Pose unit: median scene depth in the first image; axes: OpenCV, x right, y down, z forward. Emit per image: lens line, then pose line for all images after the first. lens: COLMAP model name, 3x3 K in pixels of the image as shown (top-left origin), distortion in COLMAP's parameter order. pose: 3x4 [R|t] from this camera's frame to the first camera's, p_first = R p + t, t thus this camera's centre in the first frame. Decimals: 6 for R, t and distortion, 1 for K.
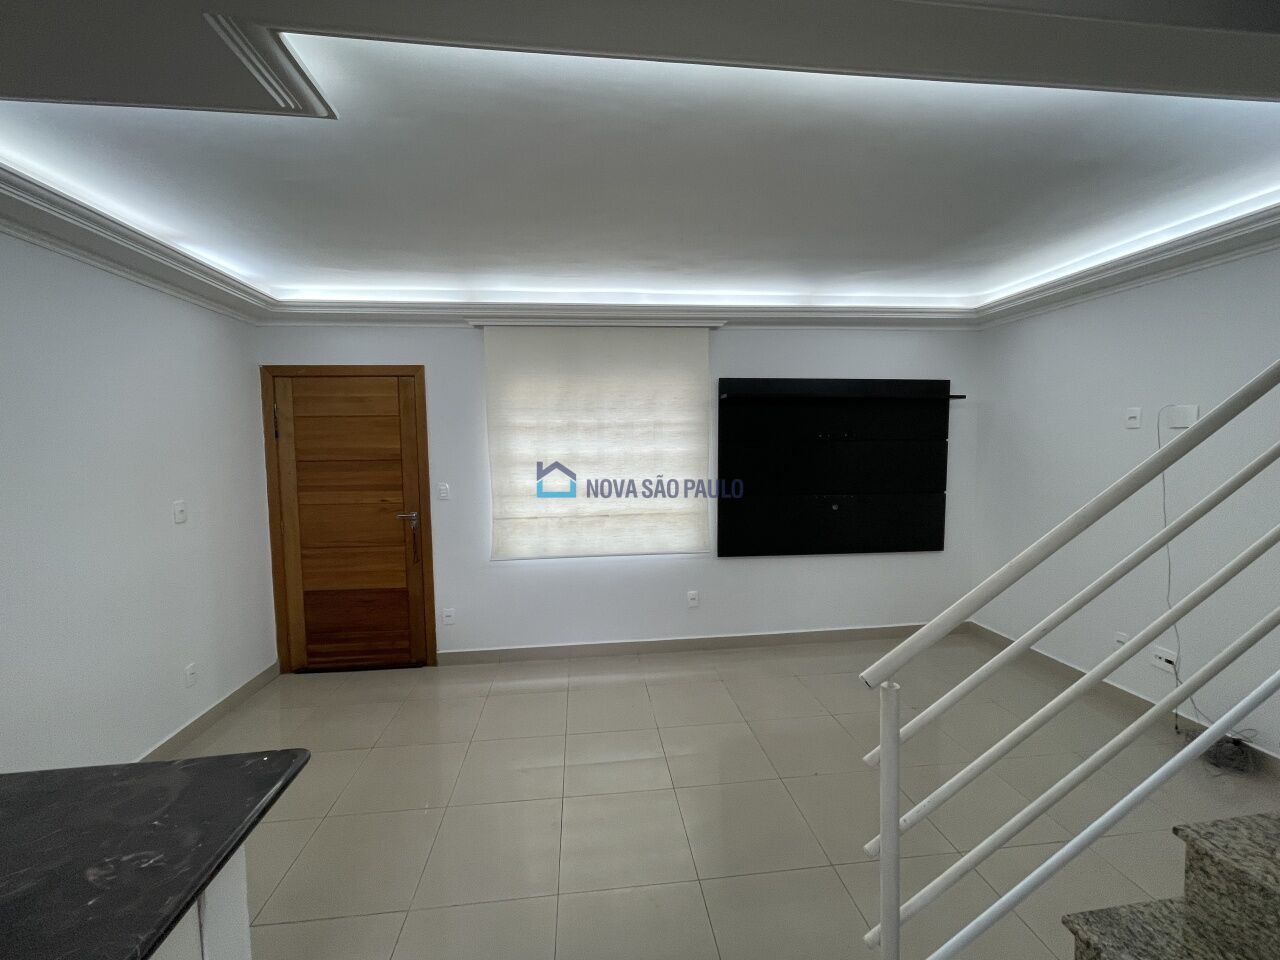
lens RADIAL K [[518.5, 0, 636.4], [0, 518.5, 475.2], [0, 0, 1]] dist [0.004480, 0.000022]
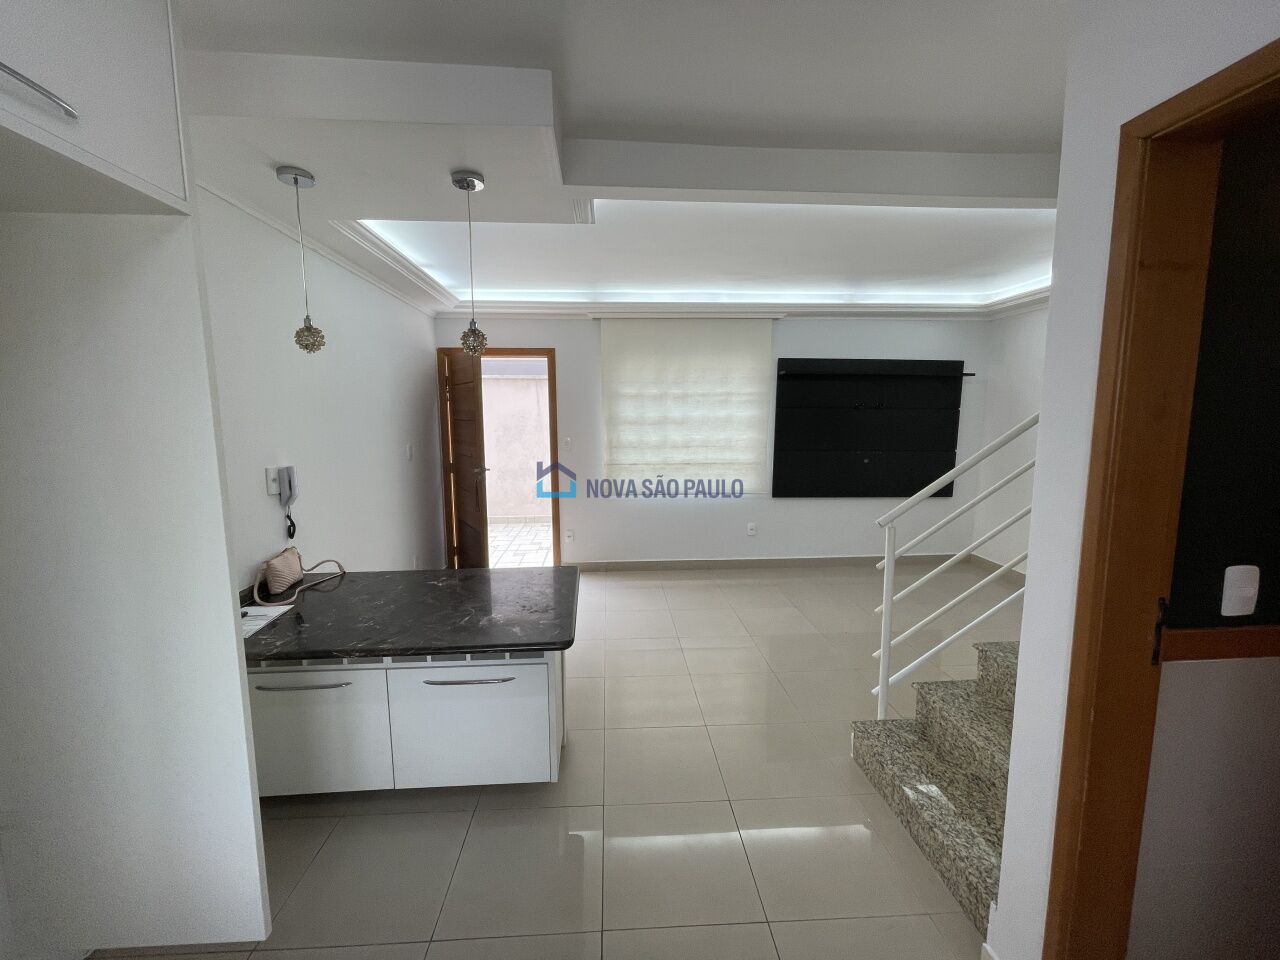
lens RADIAL K [[518.5, 0, 636.4], [0, 518.5, 475.2], [0, 0, 1]] dist [0.004480, 0.000022]
pose [[0.998319, 0.017551, -0.055234, -0.116712], [-0.013856, 0.997684, 0.066594, 0.021004], [0.056275, -0.065717, 0.996250, -0.323184]]
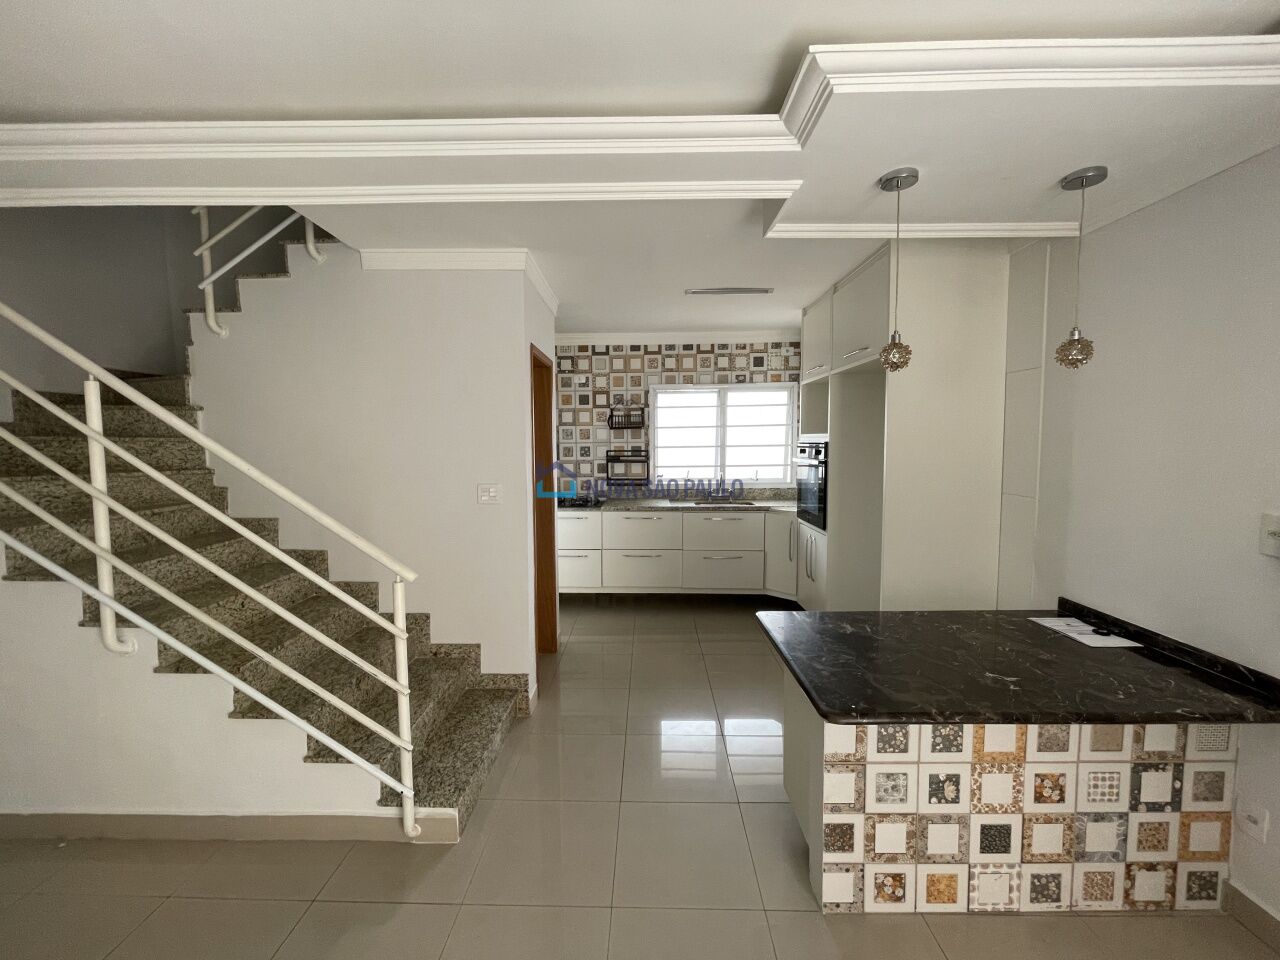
lens RADIAL K [[535.1, 0, 626.1], [0, 535.1, 474.8], [0, 0, 1]] dist [0.002465, -0.000025]
pose [[-0.987582, 0.017954, 0.156075, -0.153238], [0.036248, 0.992684, 0.115170, -0.037155], [-0.152866, 0.119397, -0.981008, 0.778468]]
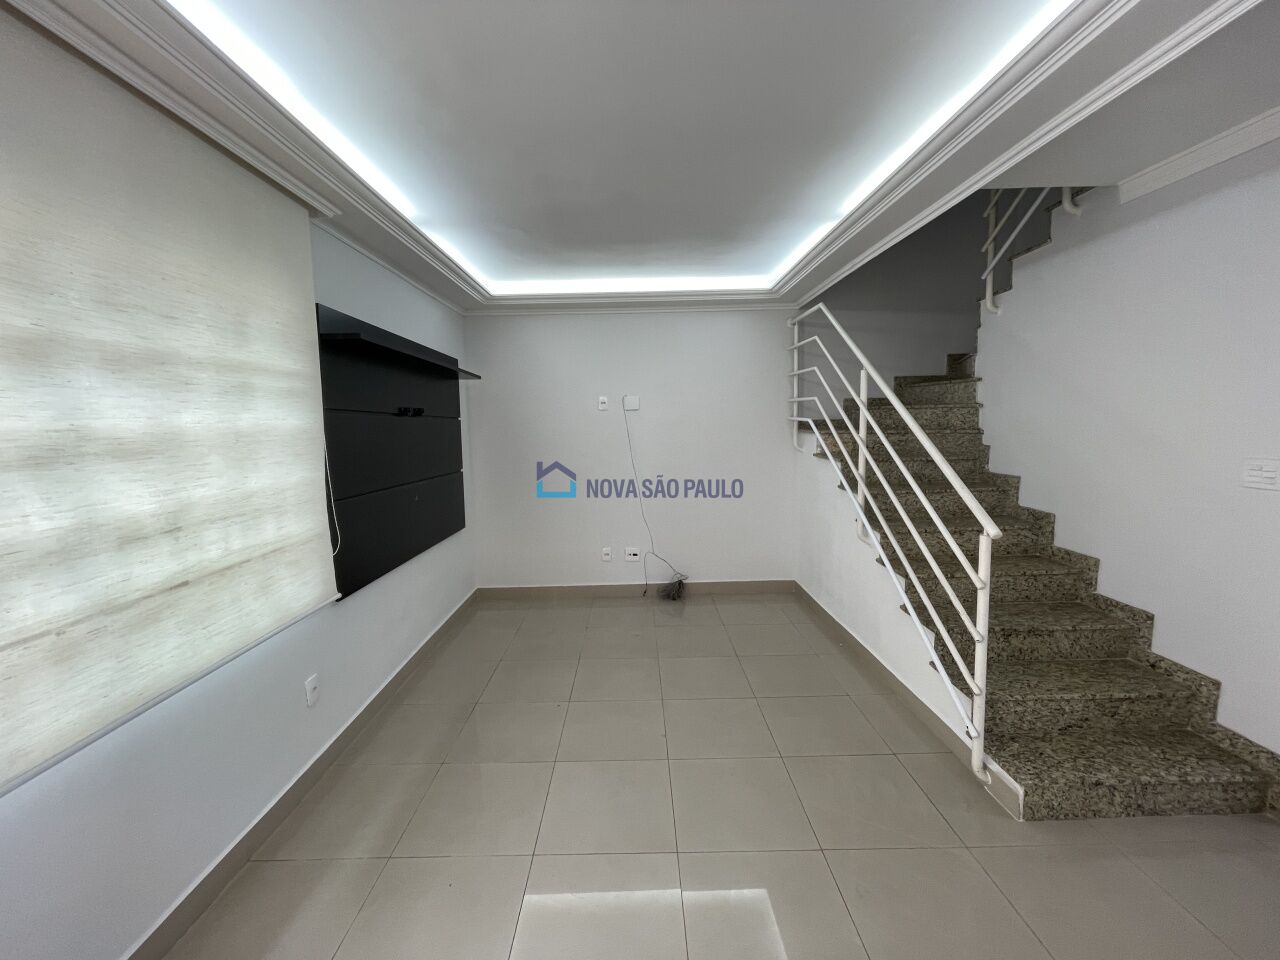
lens RADIAL K [[518.5, 0, 636.4], [0, 518.5, 475.2], [0, 0, 1]] dist [0.004480, 0.000022]
pose [[0.105594, -0.084298, 0.990830, -0.412309], [0.071988, 0.994434, 0.076933, -0.011476], [-0.991800, 0.063204, 0.111075, 0.603050]]
